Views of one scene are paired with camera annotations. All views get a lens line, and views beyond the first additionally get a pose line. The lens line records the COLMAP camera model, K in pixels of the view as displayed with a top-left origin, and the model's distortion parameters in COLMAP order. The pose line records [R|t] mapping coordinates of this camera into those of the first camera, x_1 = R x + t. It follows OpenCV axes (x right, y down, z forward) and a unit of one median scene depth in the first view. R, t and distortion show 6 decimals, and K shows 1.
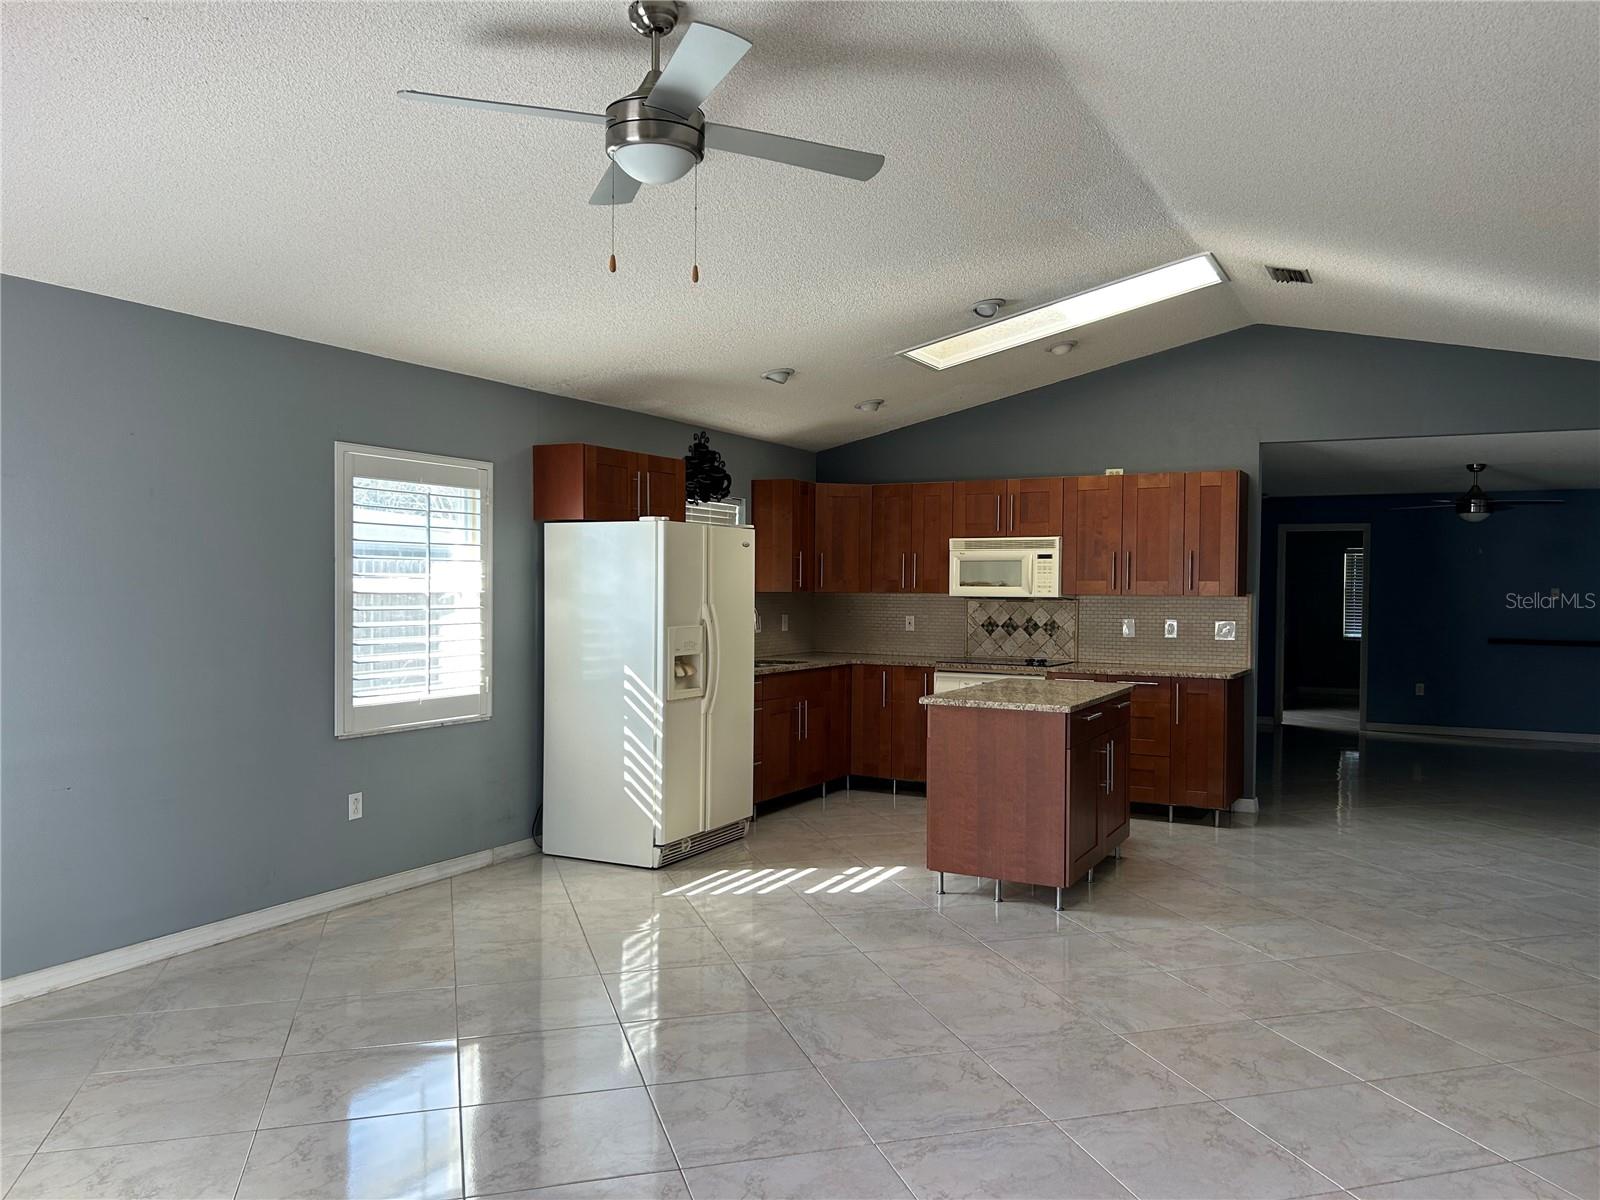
lens RADIAL K [[1185.6, 0, 800.0], [0, 1185.6, 600.0], [0, 0, 1]] dist [0.111986, -0.114611]
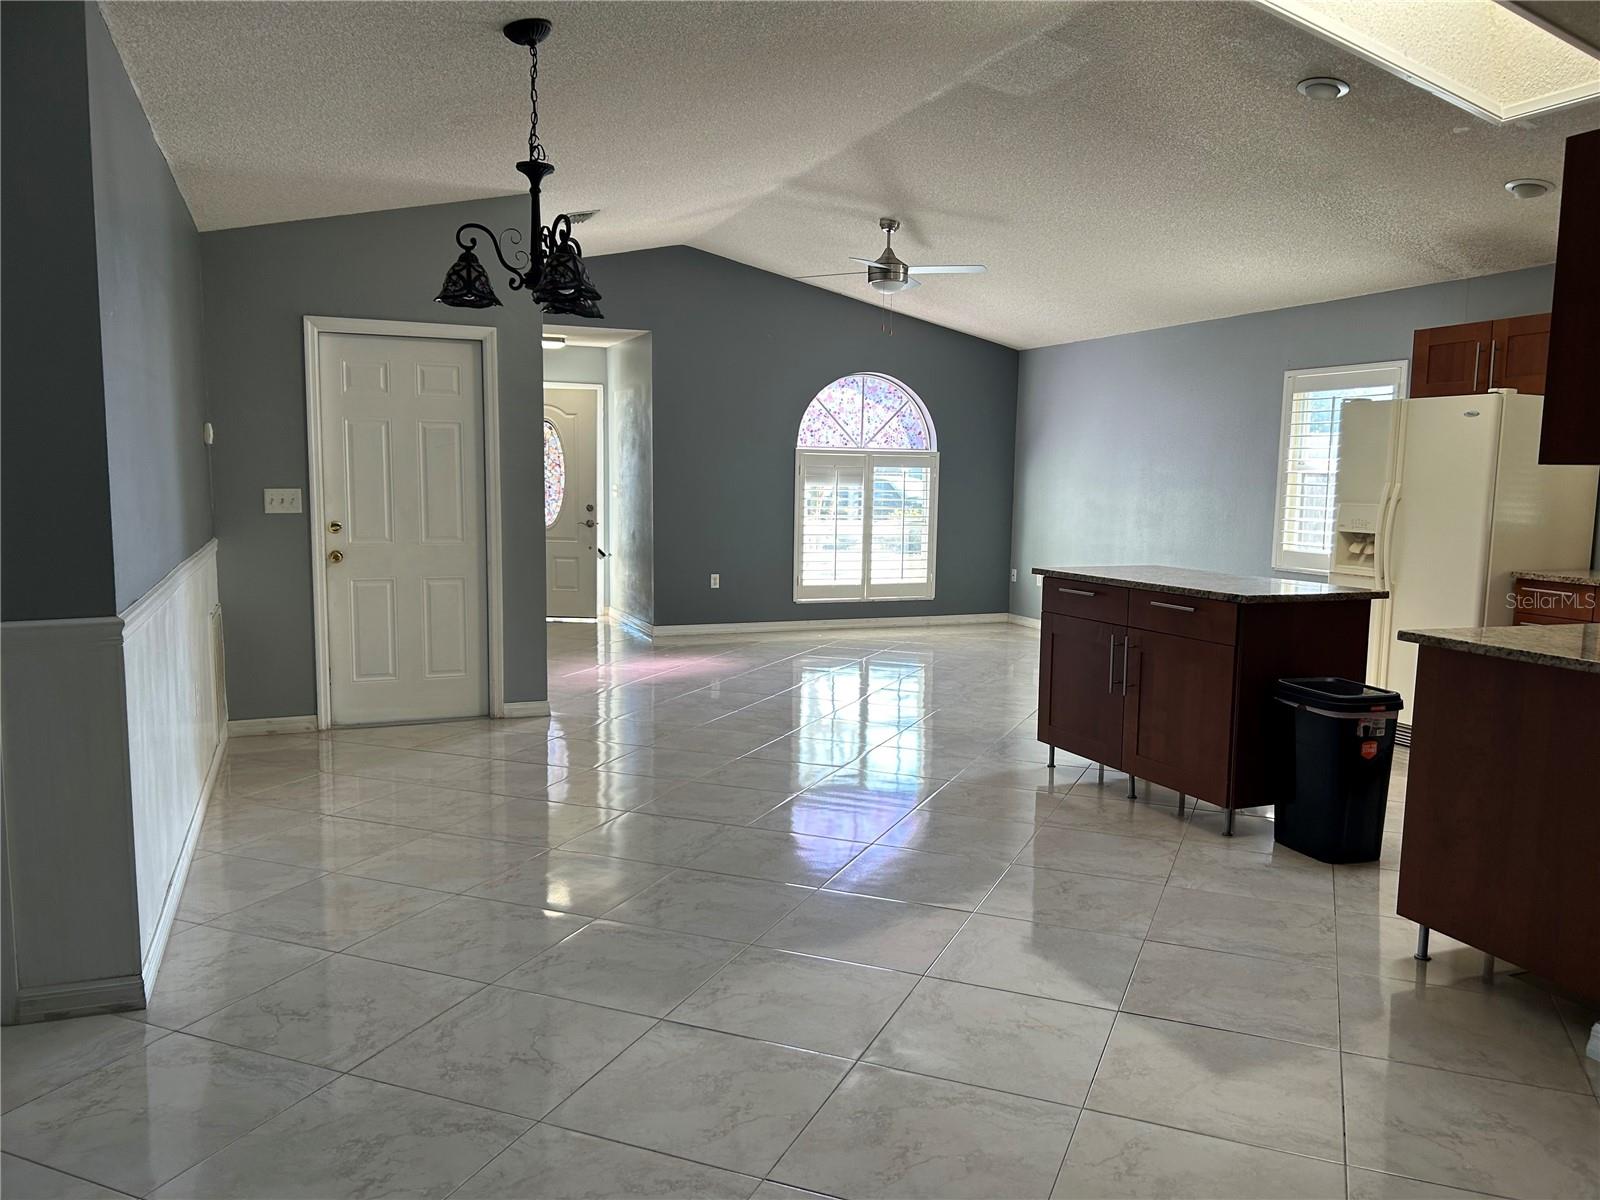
lens RADIAL K [[1197.4, 0, 812.1], [0, 1197.4, 608.7], [0, 0, 1]] dist [0.099312, -0.121161]
pose [[-0.629934, 0.067844, -0.773680, 0.782709], [-0.032997, 0.992940, 0.113937, 0.006220], [0.775947, 0.097302, -0.623248, 1.003777]]
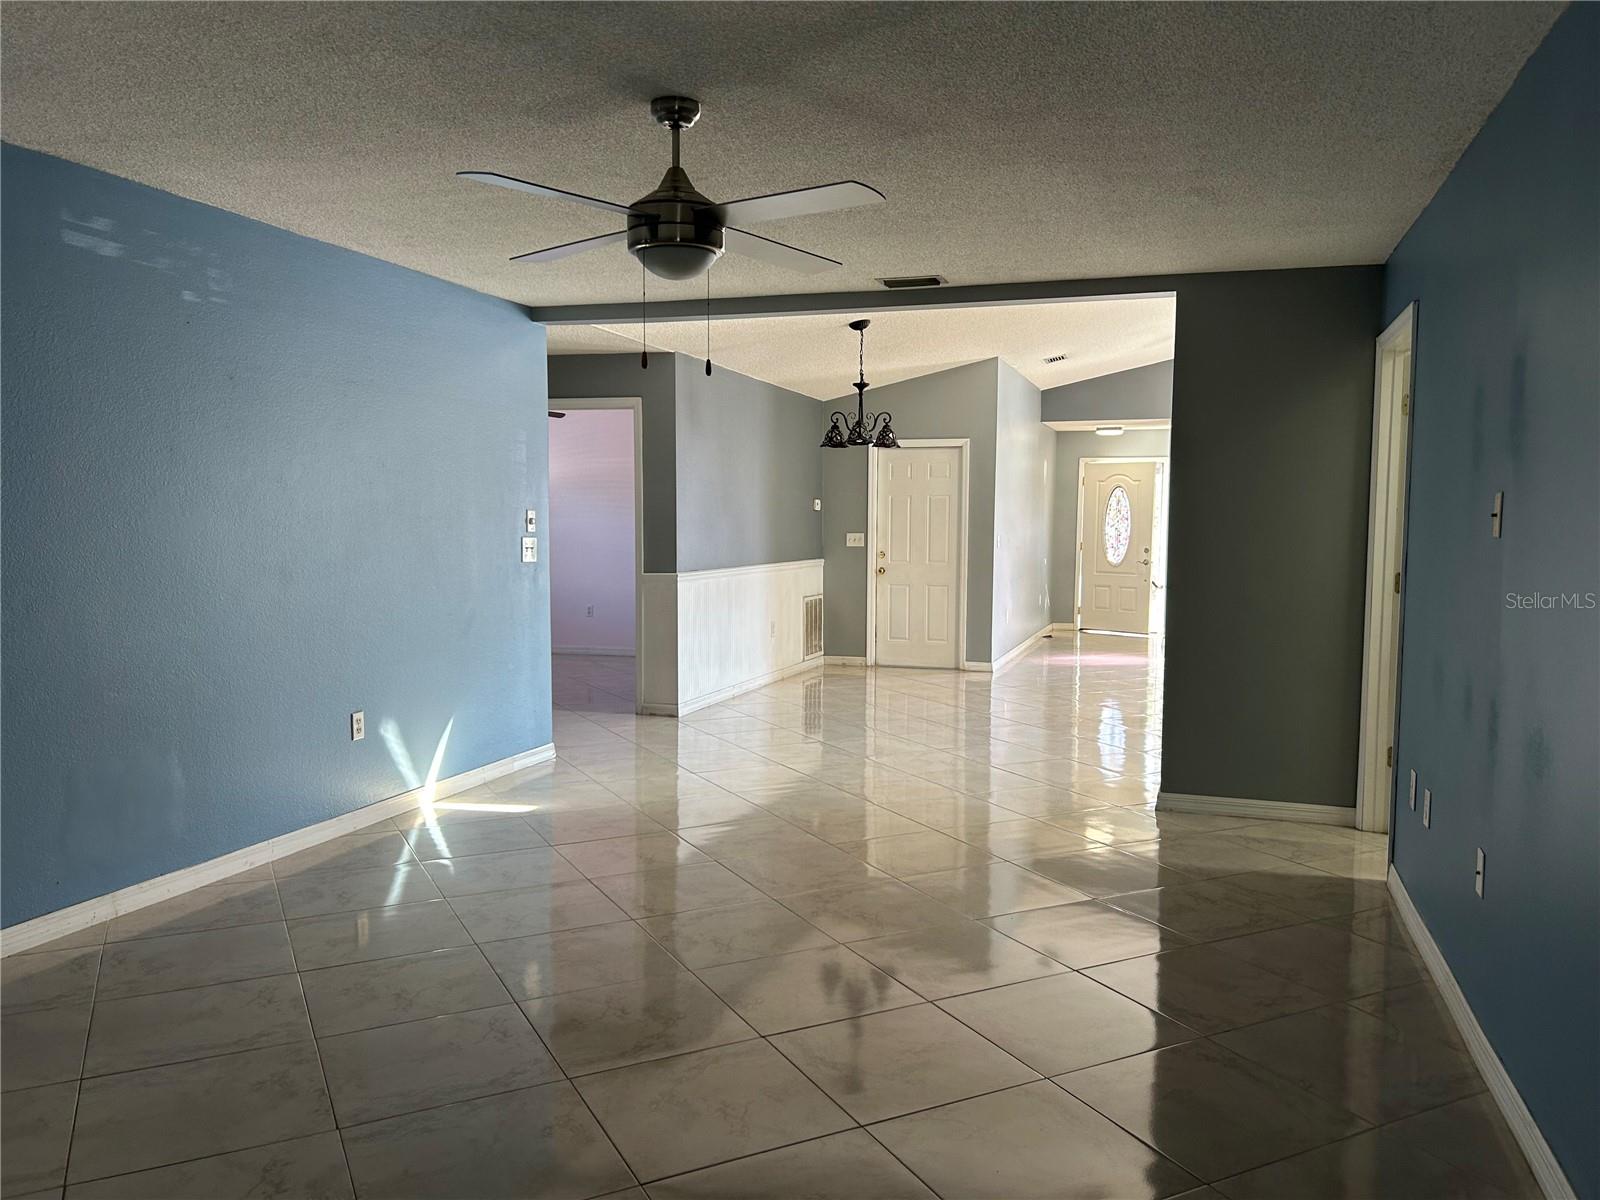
lens RADIAL K [[1197.4, 0, 812.1], [0, 1197.4, 608.7], [0, 0, 1]] dist [0.099312, -0.121161]
pose [[-0.982599, -0.004563, -0.185682, 0.706182], [-0.021083, 0.995977, 0.087093, -0.003752], [0.184537, 0.089492, -0.978743, 1.634947]]
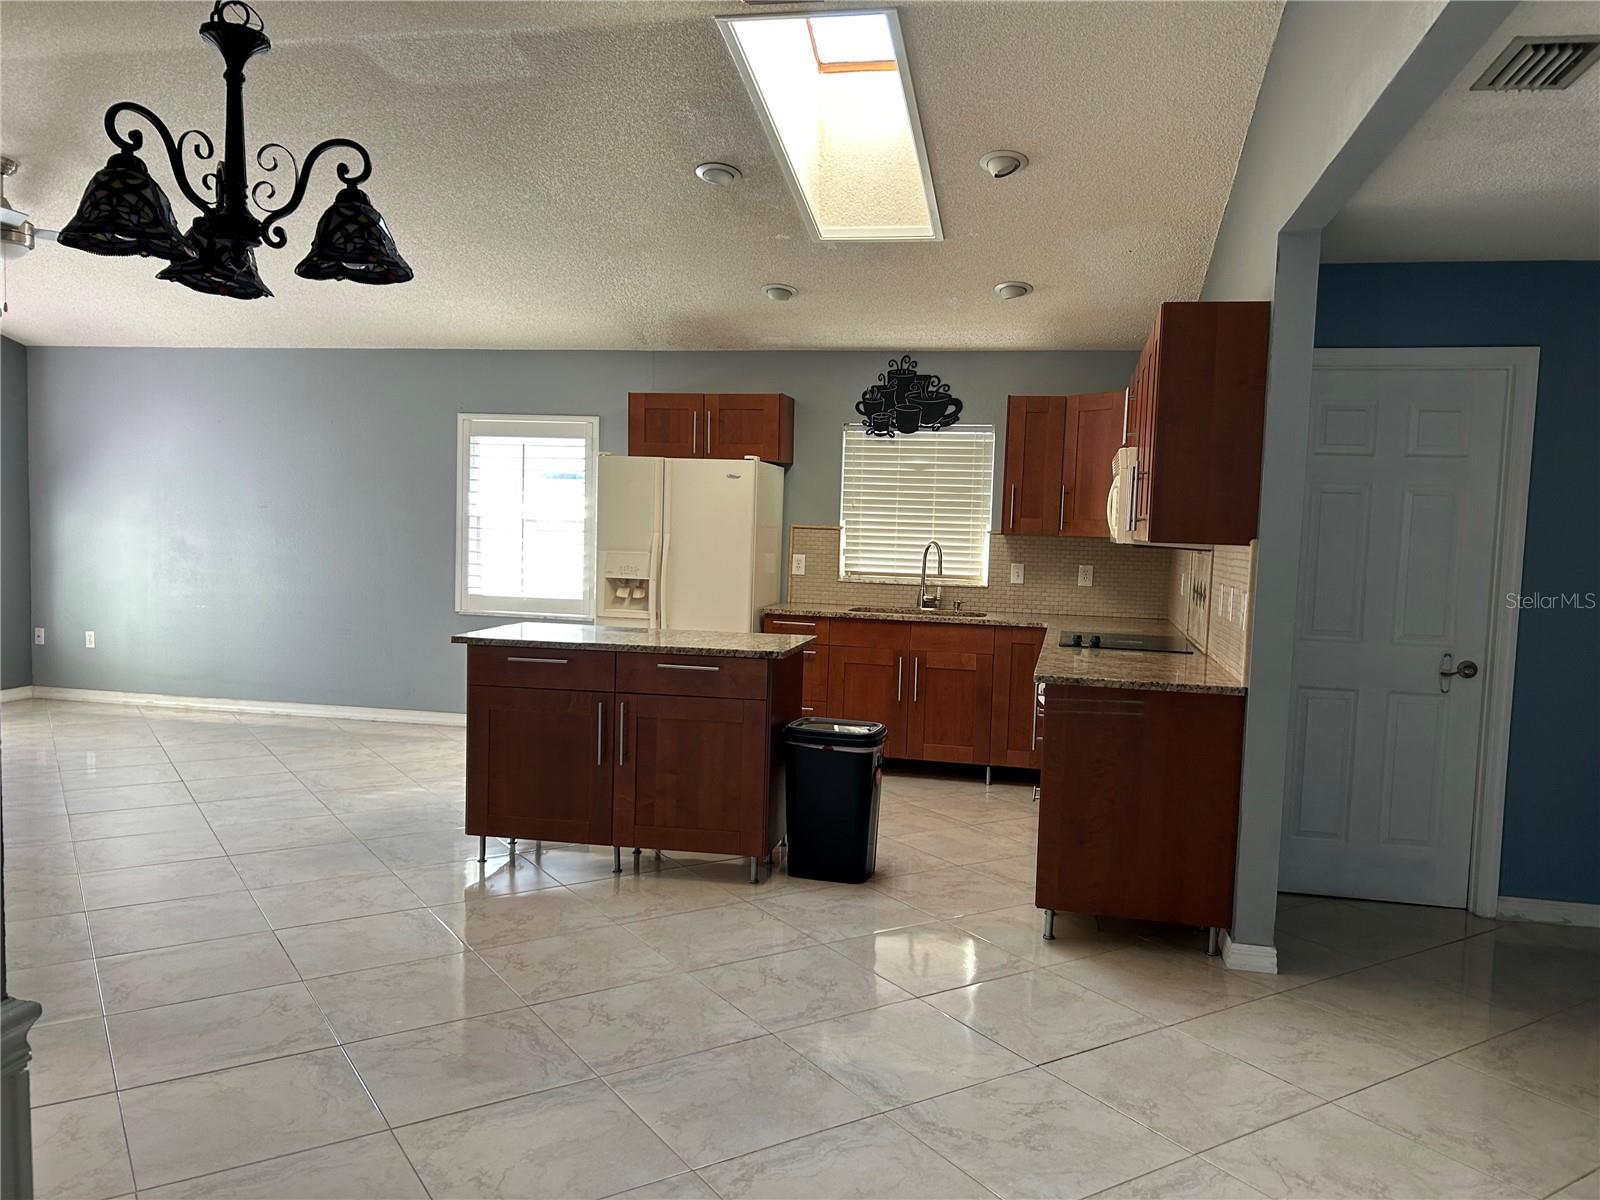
lens RADIAL K [[1197.4, 0, 812.1], [0, 1197.4, 608.7], [0, 0, 1]] dist [0.099312, -0.121161]
pose [[0.286462, 0.069576, -0.955562, 0.786938], [-0.042013, 0.997313, 0.060022, 0.000485], [0.957170, 0.022952, 0.288615, 0.656755]]
